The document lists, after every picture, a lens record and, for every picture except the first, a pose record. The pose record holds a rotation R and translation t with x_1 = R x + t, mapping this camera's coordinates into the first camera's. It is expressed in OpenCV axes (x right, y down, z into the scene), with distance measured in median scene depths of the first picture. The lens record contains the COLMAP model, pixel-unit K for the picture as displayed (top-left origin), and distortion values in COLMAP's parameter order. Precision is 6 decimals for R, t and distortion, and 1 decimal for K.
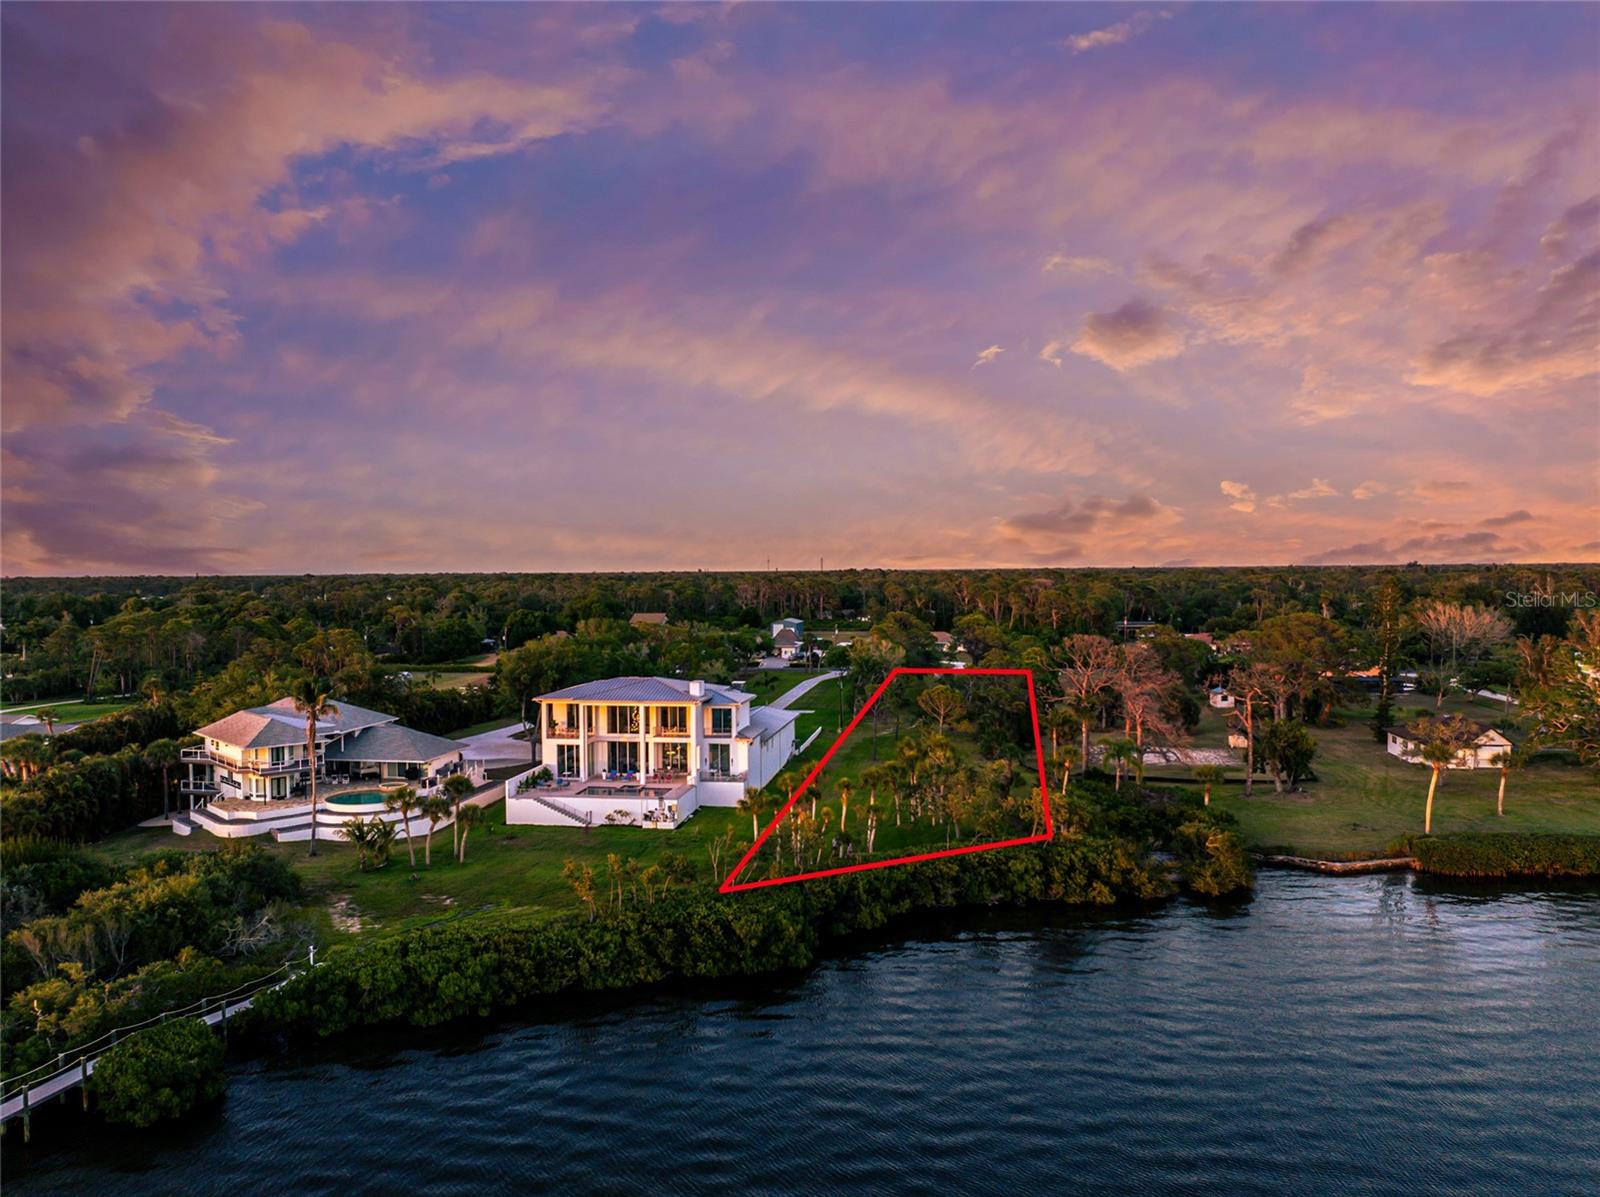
lens RADIAL K [[1109.9, 0, 807.1], [0, 1109.9, 588.5], [0, 0, 1]] dist [-0.026249, -0.002795]
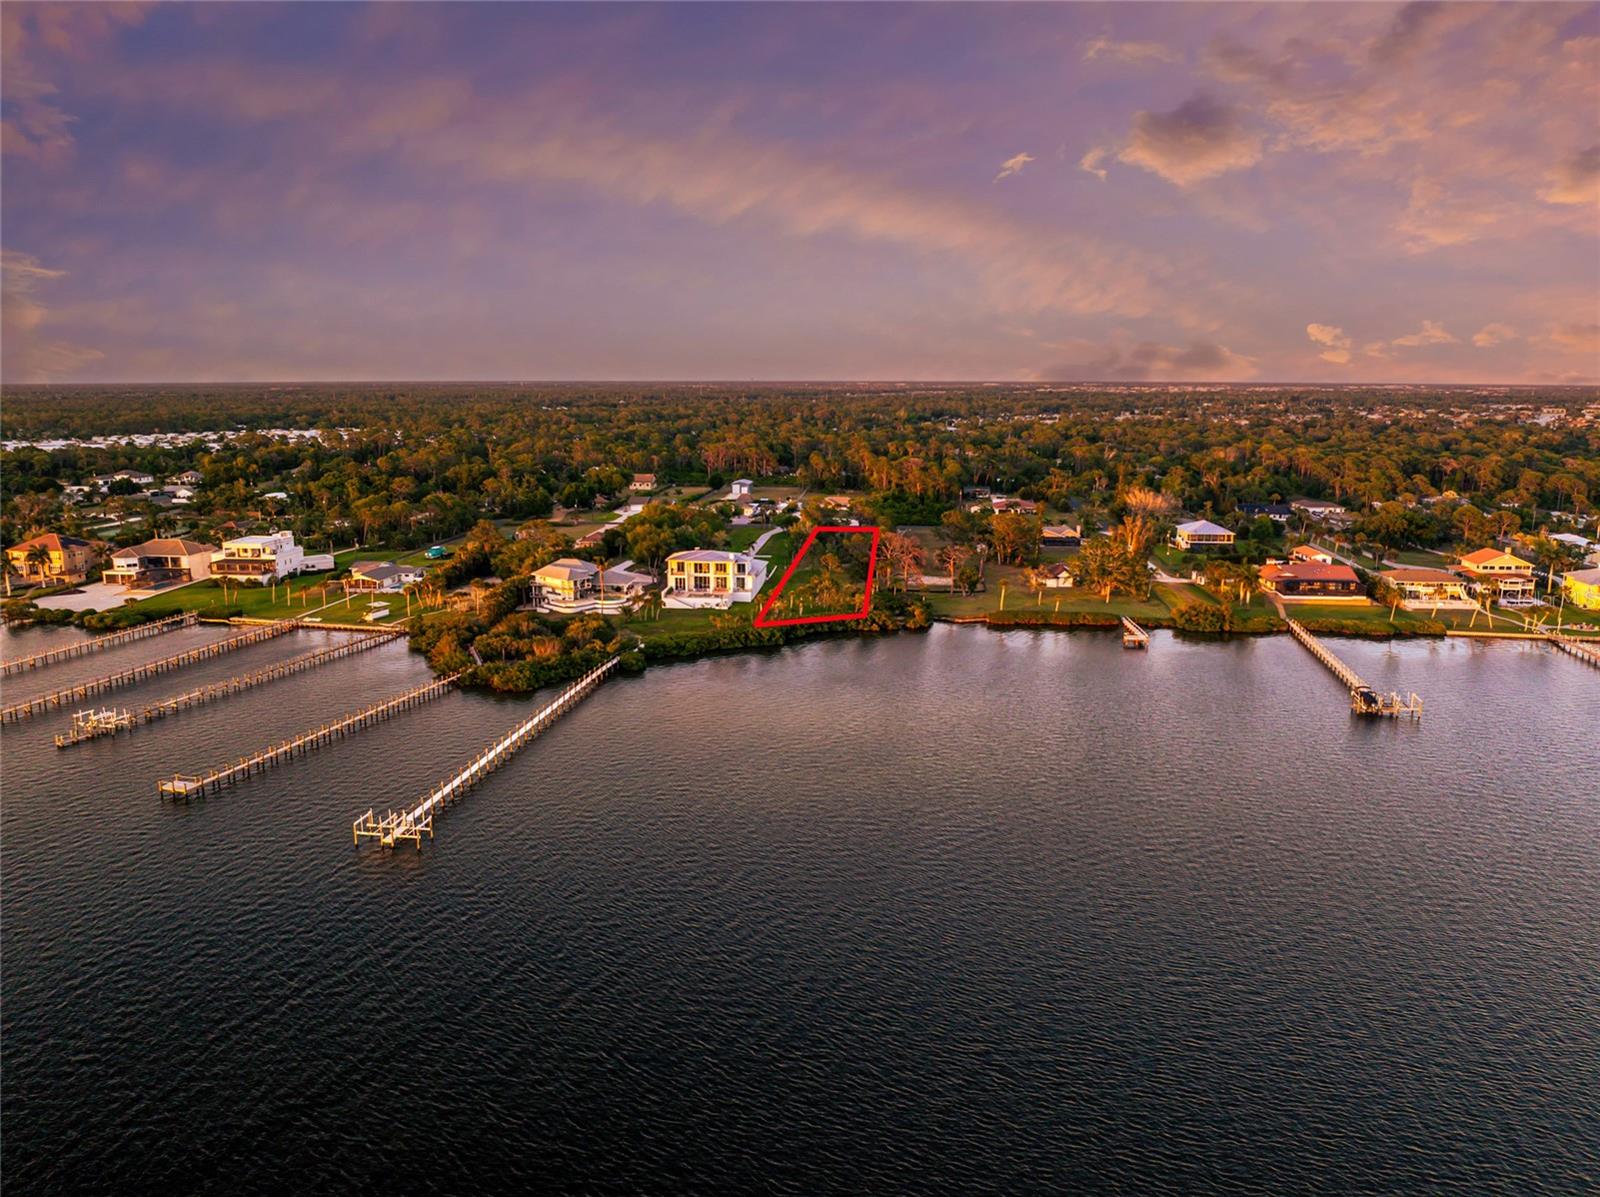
lens RADIAL K [[1109.9, 0, 798.9], [0, 1109.9, 598.3], [0, 0, 1]] dist [-0.026249, -0.002795]
pose [[0.998405, -0.003218, 0.056357, -0.091833], [-0.006726, 0.984479, 0.175376, -0.262339], [-0.056047, -0.175475, 0.982887, -1.530696]]
